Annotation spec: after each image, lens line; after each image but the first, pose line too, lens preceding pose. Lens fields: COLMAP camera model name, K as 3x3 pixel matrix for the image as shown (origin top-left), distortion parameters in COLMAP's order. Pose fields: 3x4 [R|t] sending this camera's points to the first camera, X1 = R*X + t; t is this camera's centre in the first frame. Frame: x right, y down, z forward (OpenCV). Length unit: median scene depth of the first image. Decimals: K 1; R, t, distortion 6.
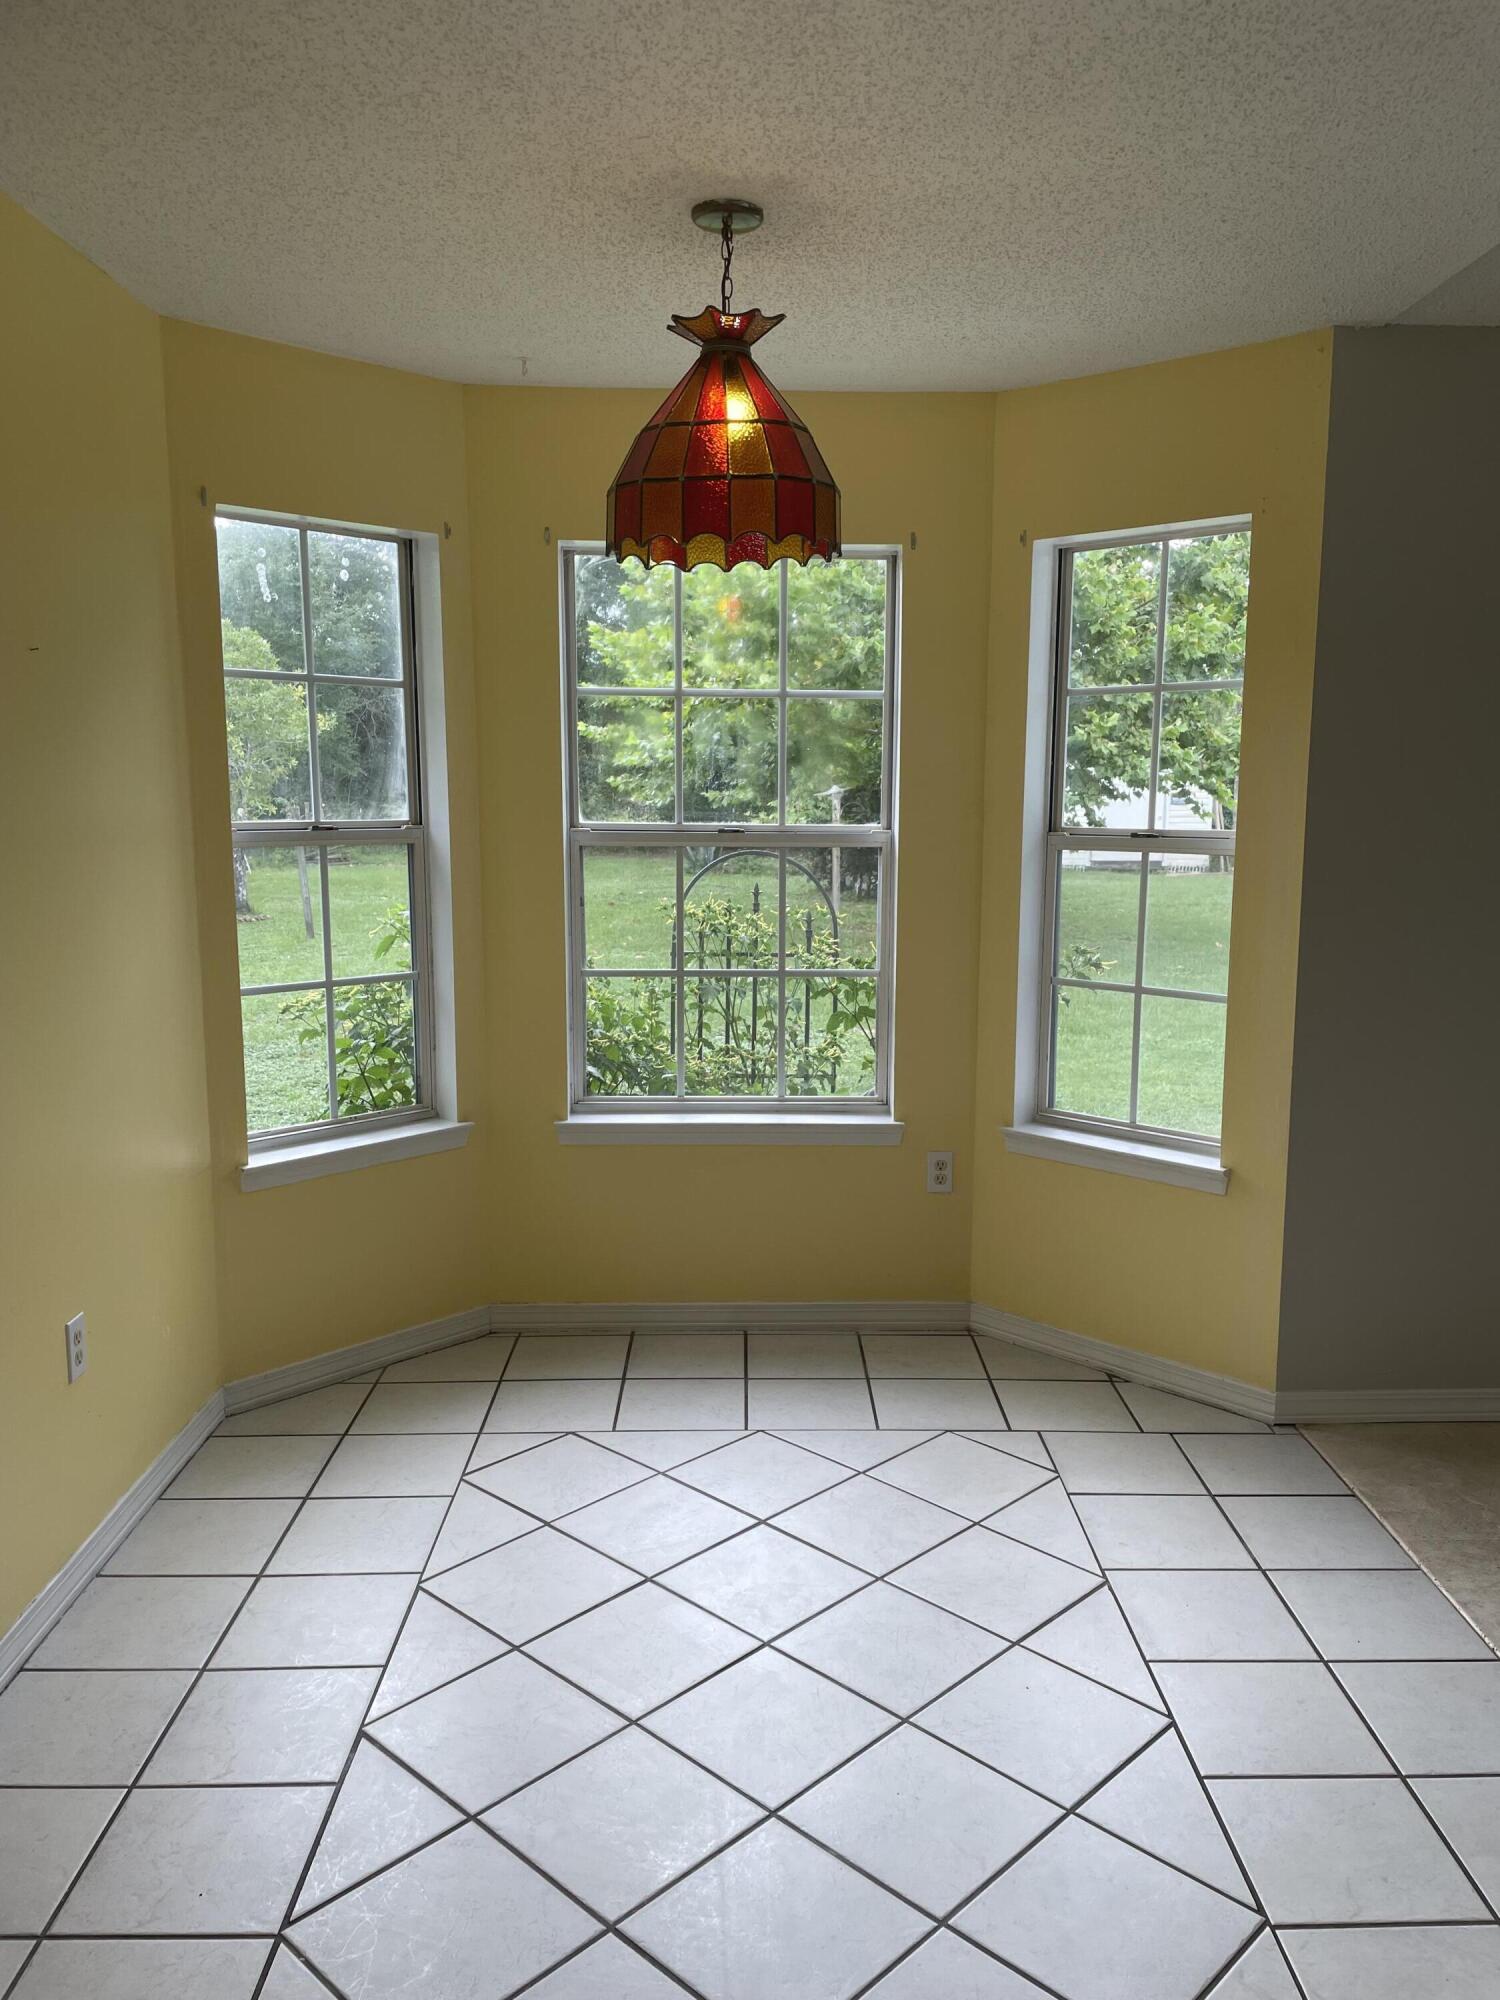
lens RADIAL K [[1497.9, 0, 763.6], [0, 1497.9, 1016.0], [0, 0, 1]] dist [0.115379, -0.161445]
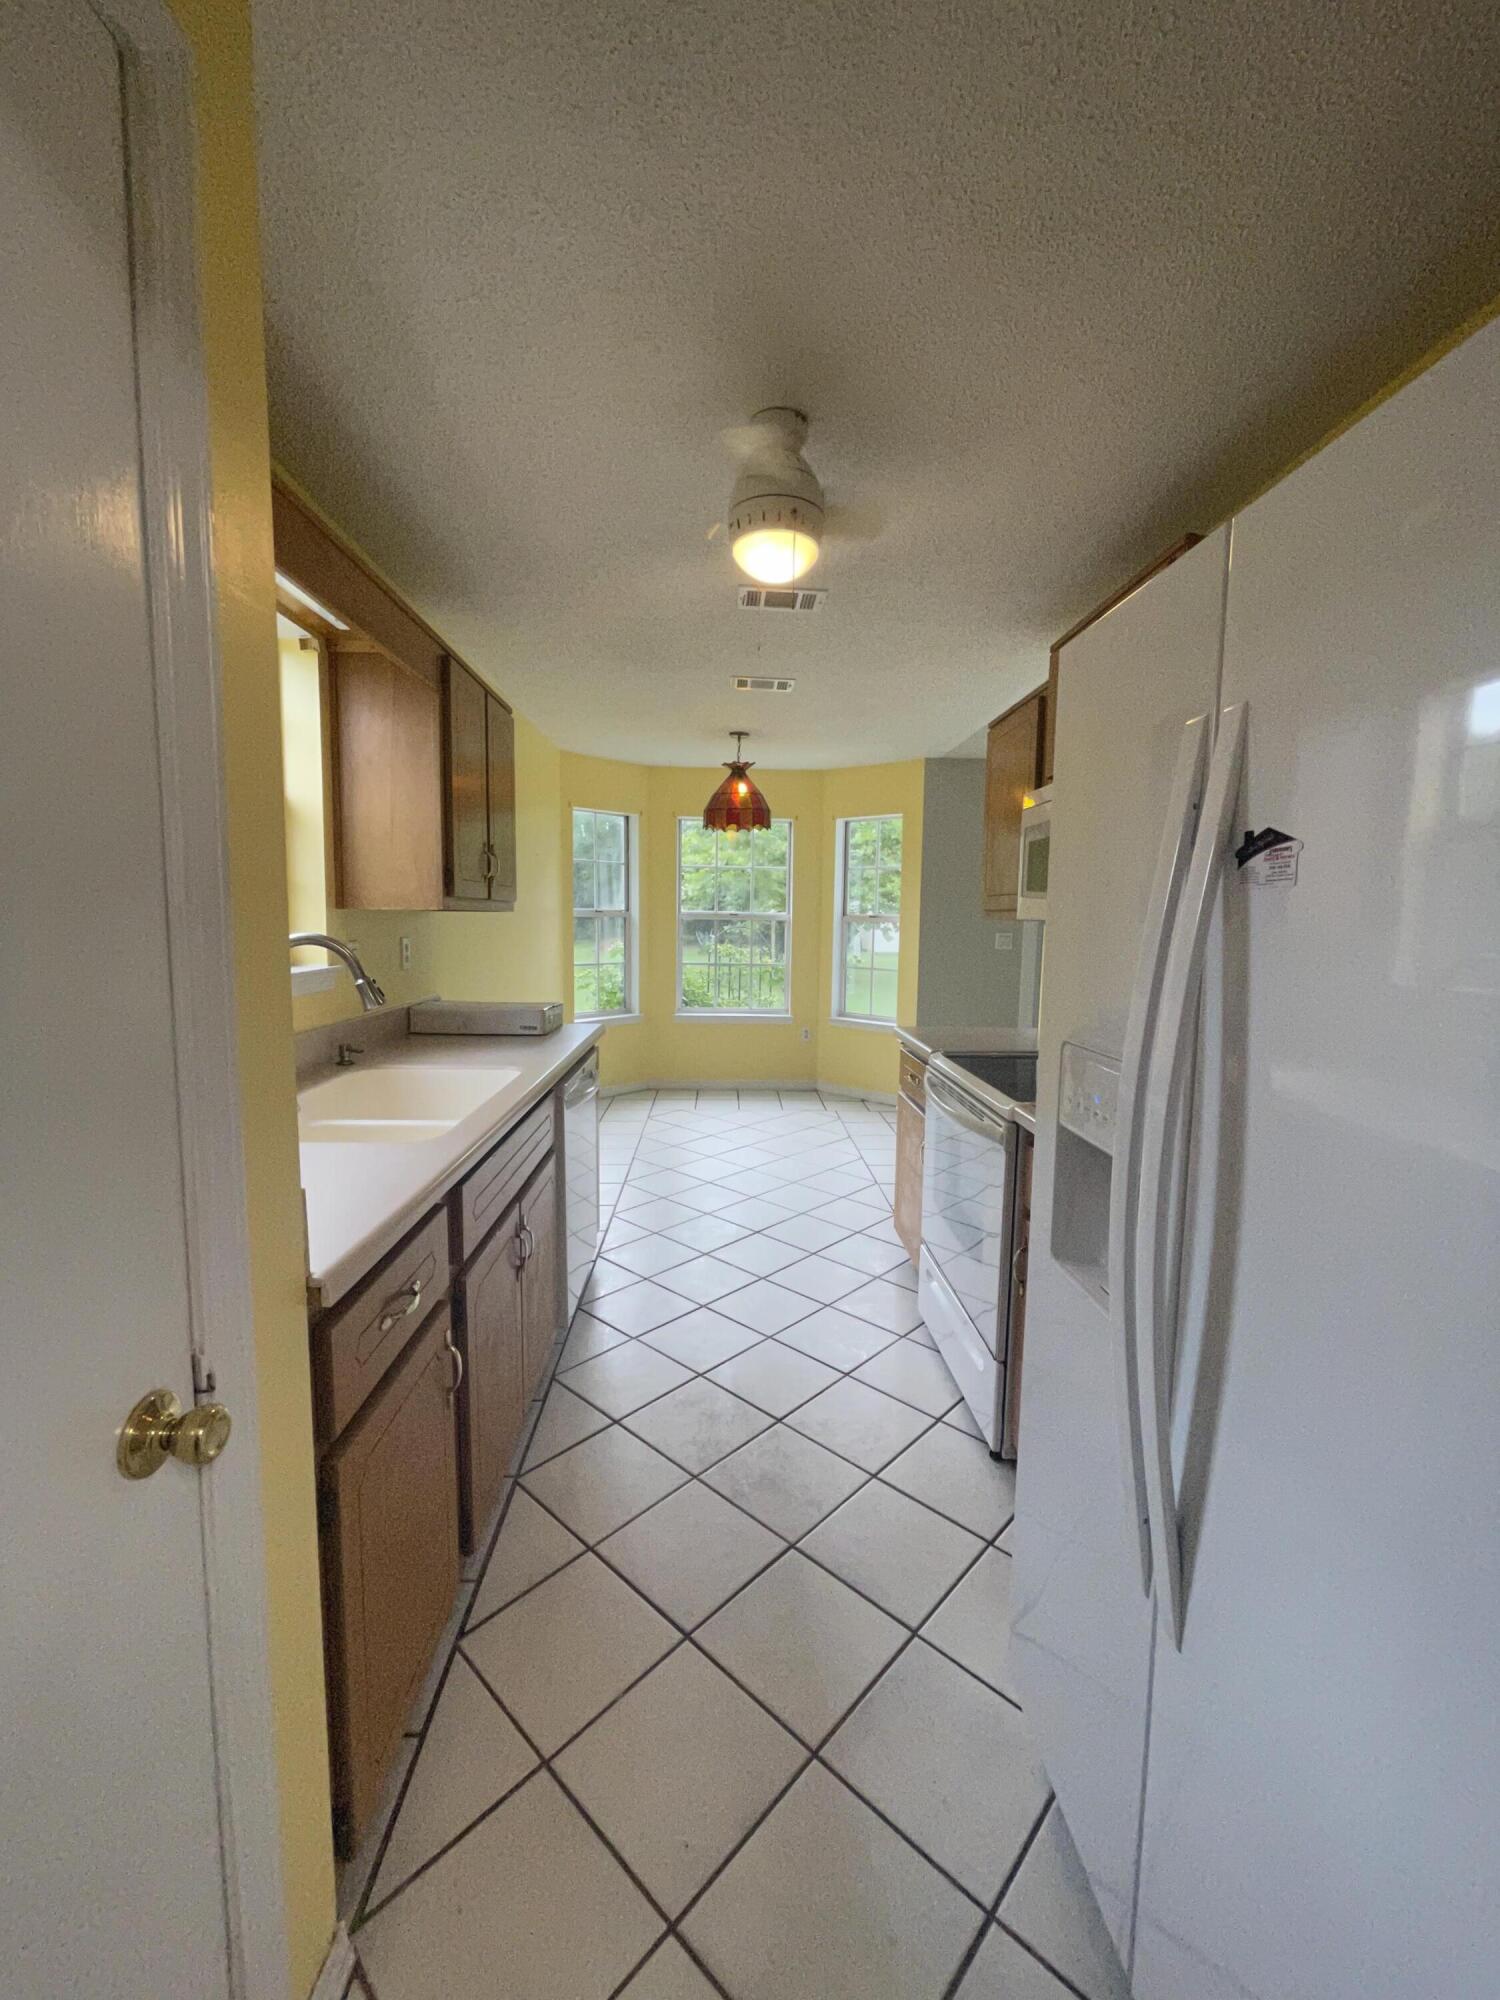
lens RADIAL K [[809.6, 0, 750.0], [0, 809.6, 1000.0], [0, 0, 1]] dist [-0.001252, -0.000187]
pose [[0.999814, 0.008817, 0.017180, -0.017559], [-0.008014, 0.998898, -0.046241, 0.118727], [-0.017569, 0.046095, 0.998783, -0.574733]]
